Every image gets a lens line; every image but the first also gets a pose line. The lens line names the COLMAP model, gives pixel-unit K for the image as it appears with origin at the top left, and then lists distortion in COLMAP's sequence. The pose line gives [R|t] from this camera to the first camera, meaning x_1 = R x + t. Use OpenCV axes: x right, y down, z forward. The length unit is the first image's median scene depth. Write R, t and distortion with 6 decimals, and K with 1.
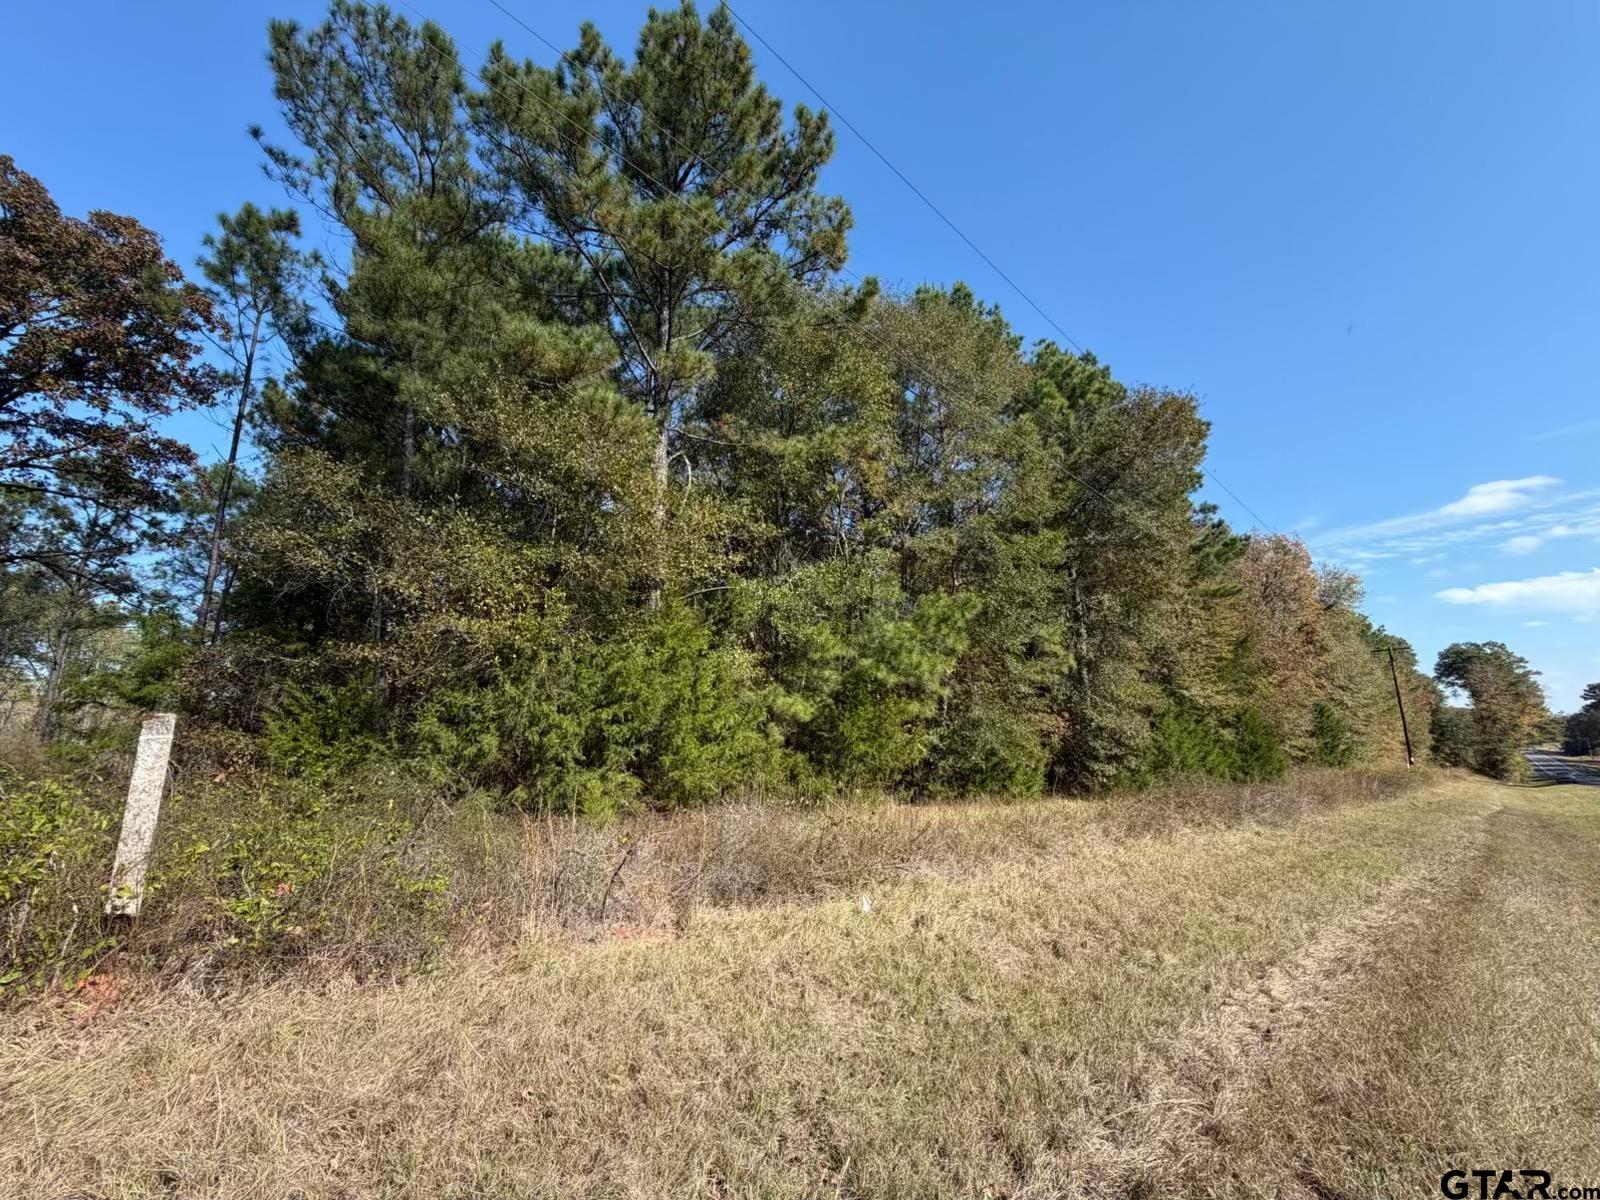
lens RADIAL K [[644.5, 0, 798.2], [0, 644.5, 603.1], [0, 0, 1]] dist [-0.000830, -0.000065]
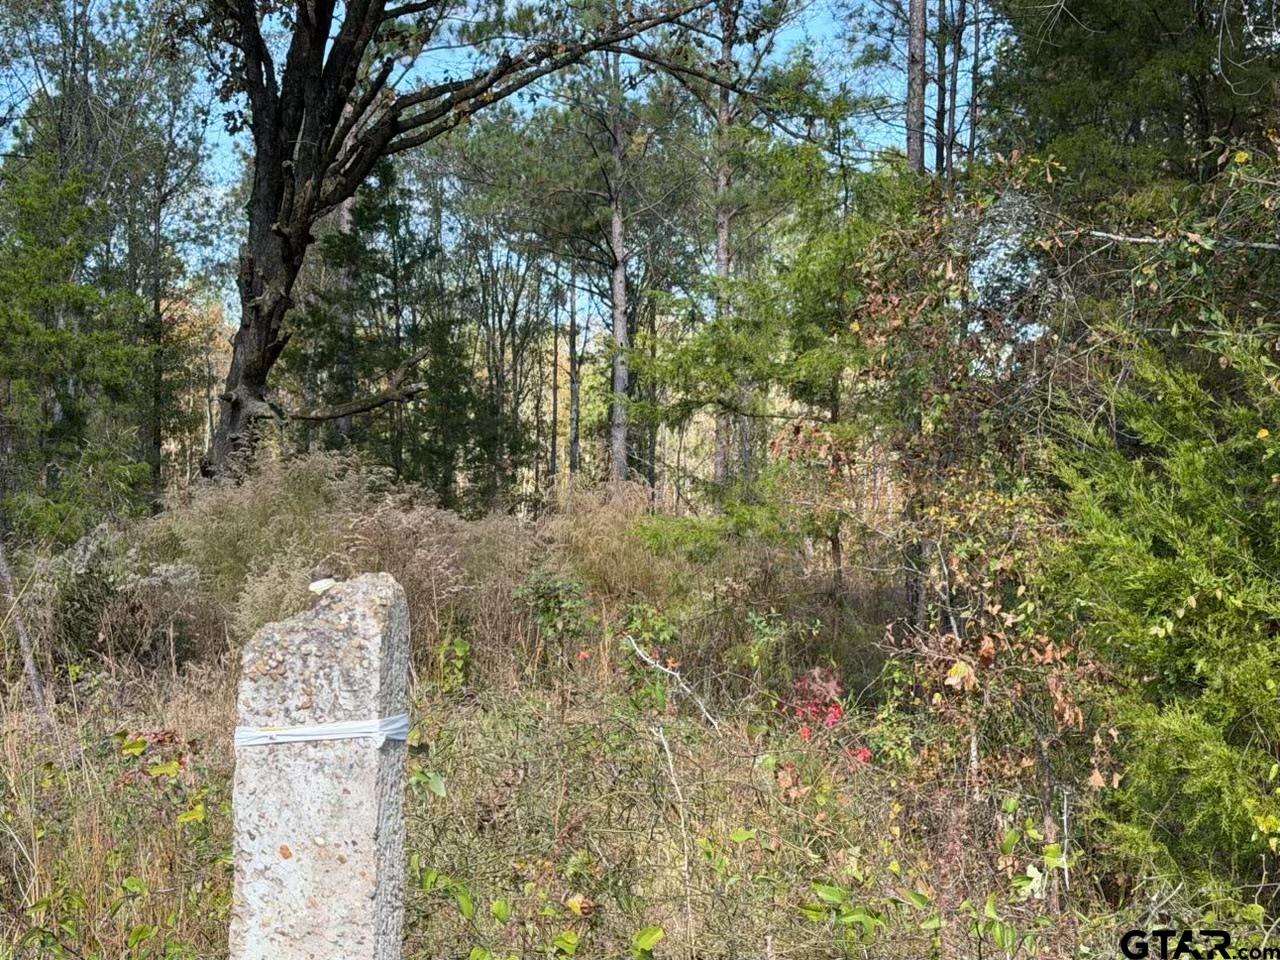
lens RADIAL K [[2087.2, 0, 639.8], [0, 2087.2, 479.7], [0, 0, 1]] dist [0.032733, 0.000000]
pose [[0.605171, 0.011157, -0.796017, -0.258457], [0.160632, 0.977624, 0.135822, 0.043409], [0.779721, -0.210062, 0.589838, 0.369895]]
